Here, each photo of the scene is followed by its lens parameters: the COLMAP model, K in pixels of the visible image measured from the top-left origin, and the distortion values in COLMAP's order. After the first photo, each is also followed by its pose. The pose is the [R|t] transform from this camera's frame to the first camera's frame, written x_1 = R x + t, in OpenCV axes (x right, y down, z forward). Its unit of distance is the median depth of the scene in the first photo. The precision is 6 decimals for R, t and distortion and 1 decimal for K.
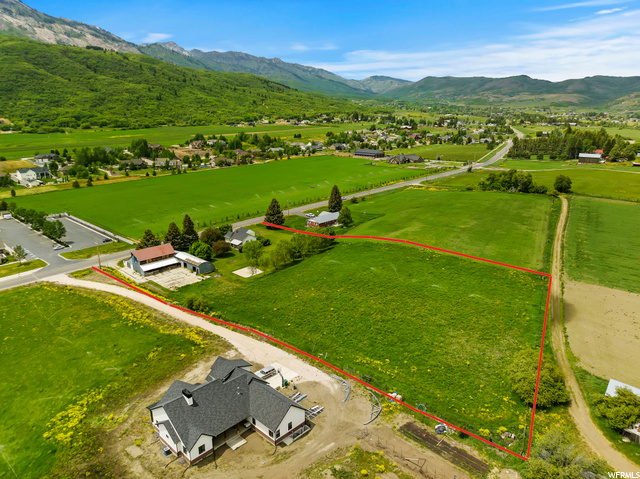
lens RADIAL K [[448.6, 0, 320.0], [0, 448.6, 239.5], [0, 0, 1]] dist [-0.036839, 0.003864]
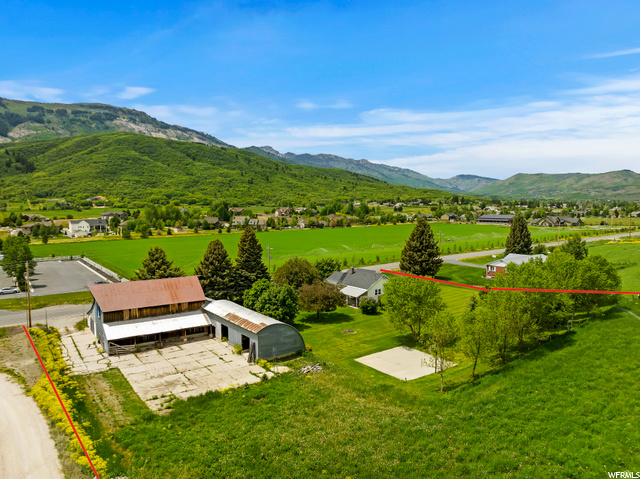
lens RADIAL K [[448.6, 0, 320.0], [0, 448.6, 239.5], [0, 0, 1]] dist [-0.036839, 0.003864]
pose [[0.982778, 0.014094, -0.184252, -0.069726], [-0.052917, 0.976796, -0.207532, 0.024132], [0.177052, 0.213708, 0.960719, 0.284245]]
